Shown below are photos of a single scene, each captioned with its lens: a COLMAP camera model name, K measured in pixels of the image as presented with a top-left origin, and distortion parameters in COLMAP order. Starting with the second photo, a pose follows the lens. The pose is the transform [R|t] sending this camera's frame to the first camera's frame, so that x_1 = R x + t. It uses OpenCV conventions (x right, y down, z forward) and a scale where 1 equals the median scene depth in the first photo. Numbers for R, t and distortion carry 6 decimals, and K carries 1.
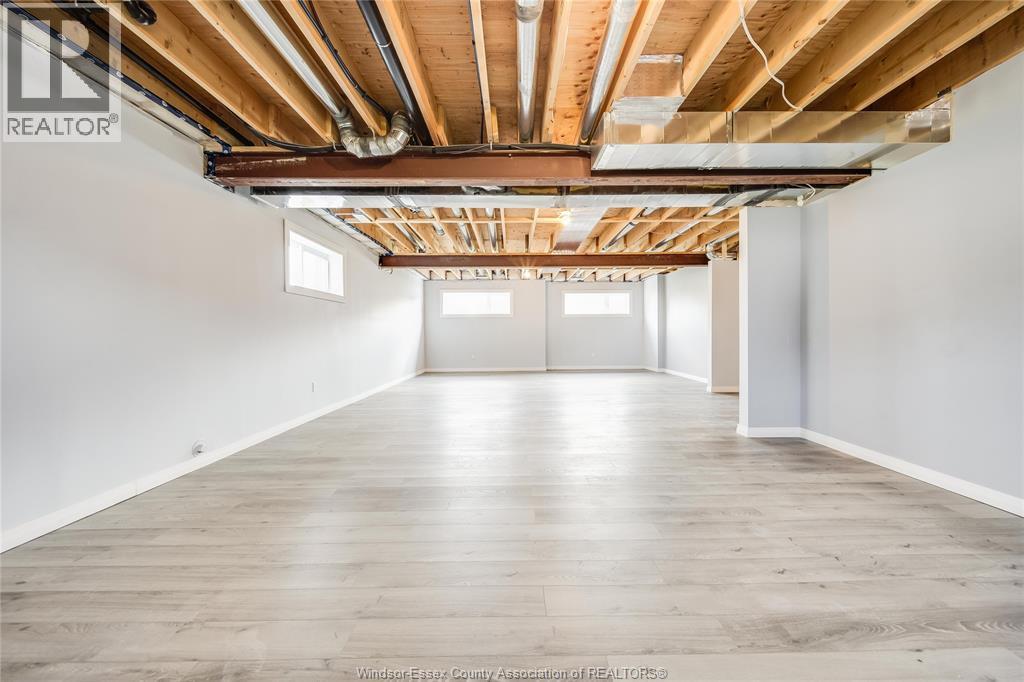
lens RADIAL K [[379.7, 0, 514.8], [0, 379.7, 344.7], [0, 0, 1]] dist [-0.001375, -0.000187]
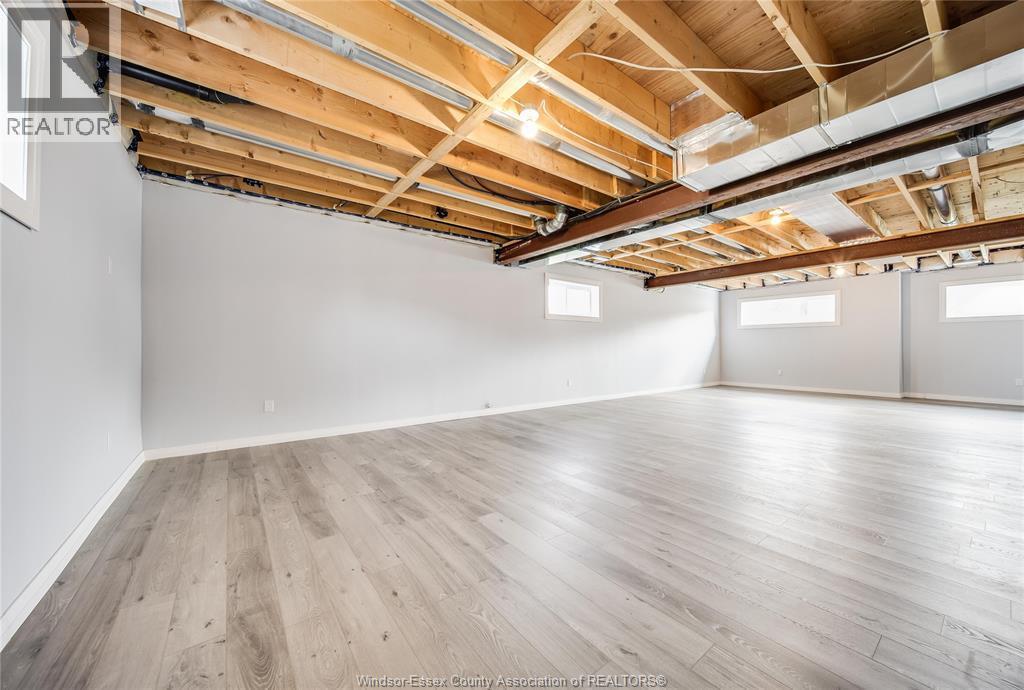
lens RADIAL K [[371.5, 0, 512.0], [0, 371.5, 345.0], [0, 0, 1]] dist [-0.010458, -0.000083]
pose [[0.594953, 0.003375, -0.803754, 0.558177], [-0.028256, 0.999461, -0.016719, 0.000898], [0.803264, 0.032658, 0.594727, -0.025009]]
